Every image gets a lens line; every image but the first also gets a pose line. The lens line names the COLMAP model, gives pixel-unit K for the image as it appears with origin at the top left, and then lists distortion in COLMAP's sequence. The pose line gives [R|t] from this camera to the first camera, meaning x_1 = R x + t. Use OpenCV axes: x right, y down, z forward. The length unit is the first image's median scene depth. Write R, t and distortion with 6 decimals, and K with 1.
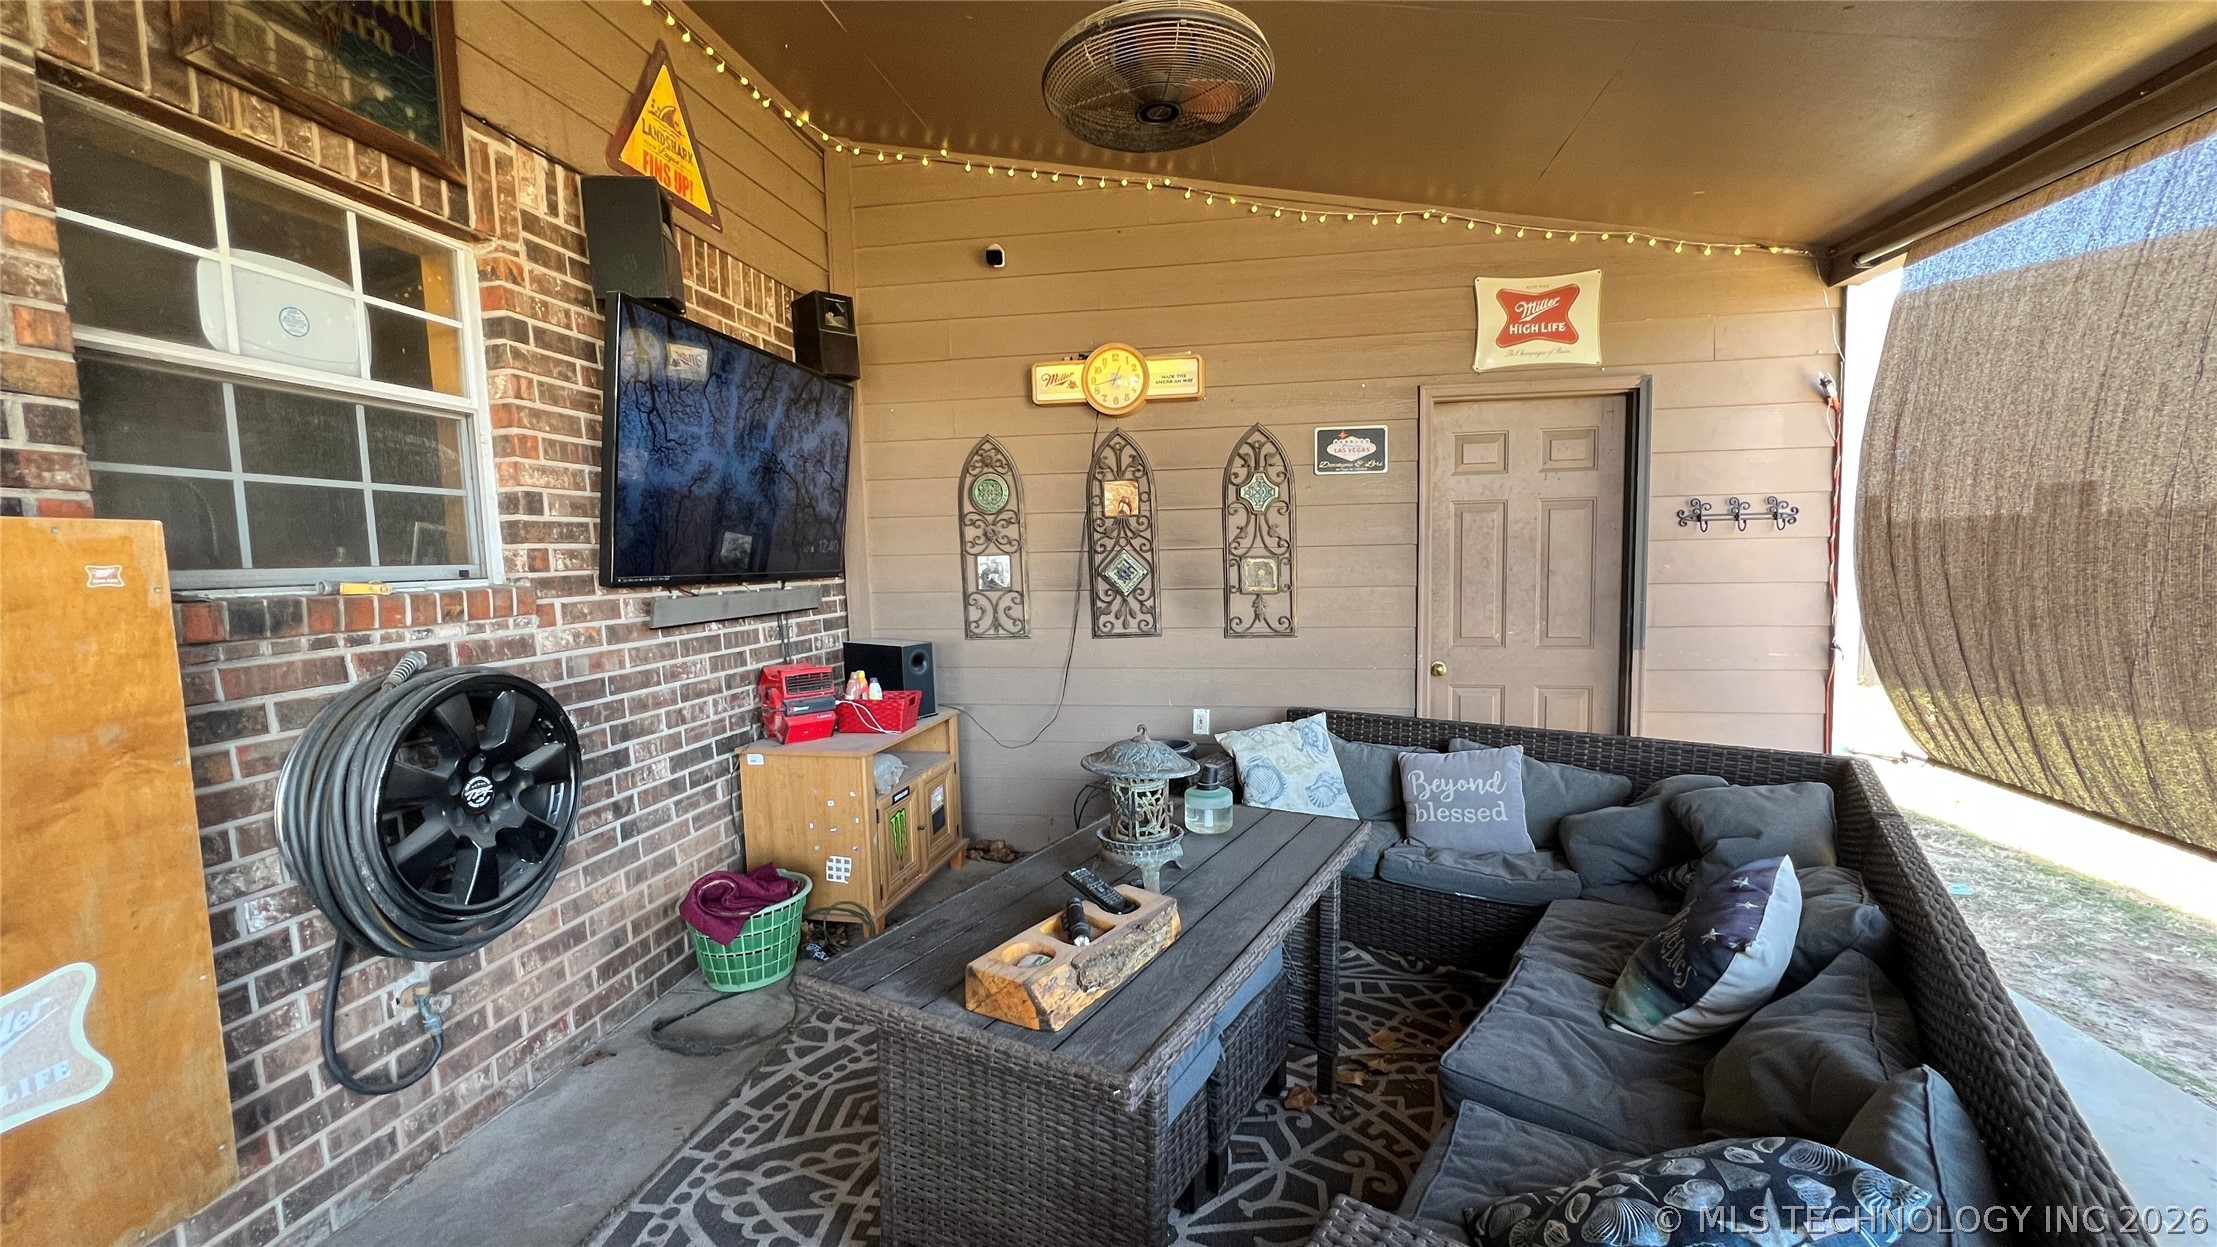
lens RADIAL K [[887.7, 0, 1111.1], [0, 887.7, 628.1], [0, 0, 1]] dist [-0.000502, 0.000277]
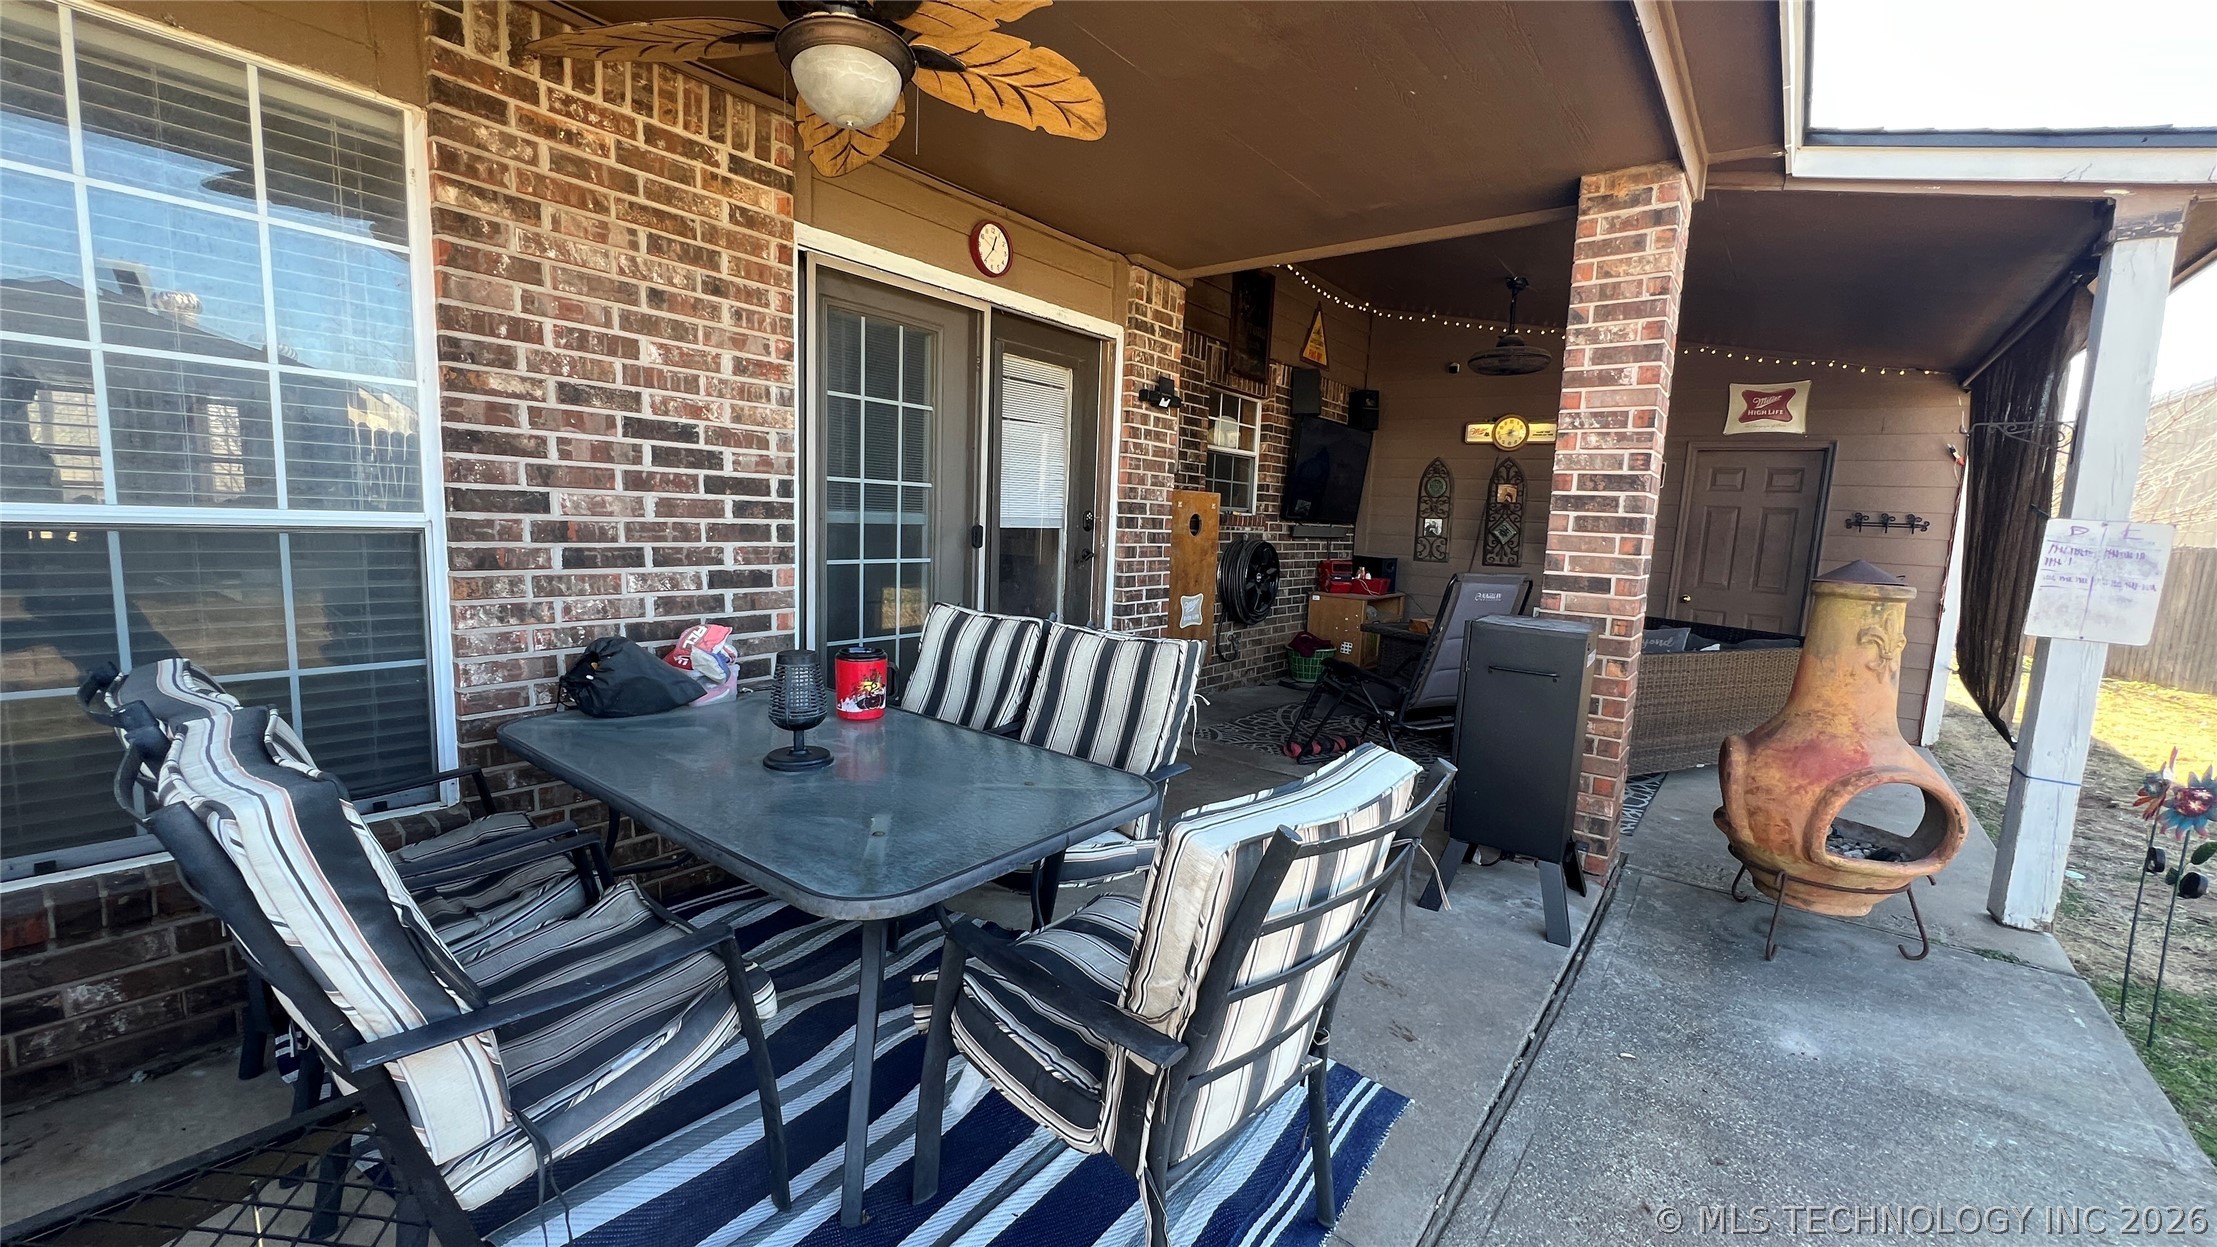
lens RADIAL K [[887.7, 0, 1111.1], [0, 887.7, 628.1], [0, 0, 1]] dist [-0.000502, 0.000277]
pose [[0.882323, 0.123594, -0.454126, 0.182746], [-0.105538, 0.992288, 0.065009, 0.121560], [0.458658, -0.009431, 0.888563, -1.233838]]
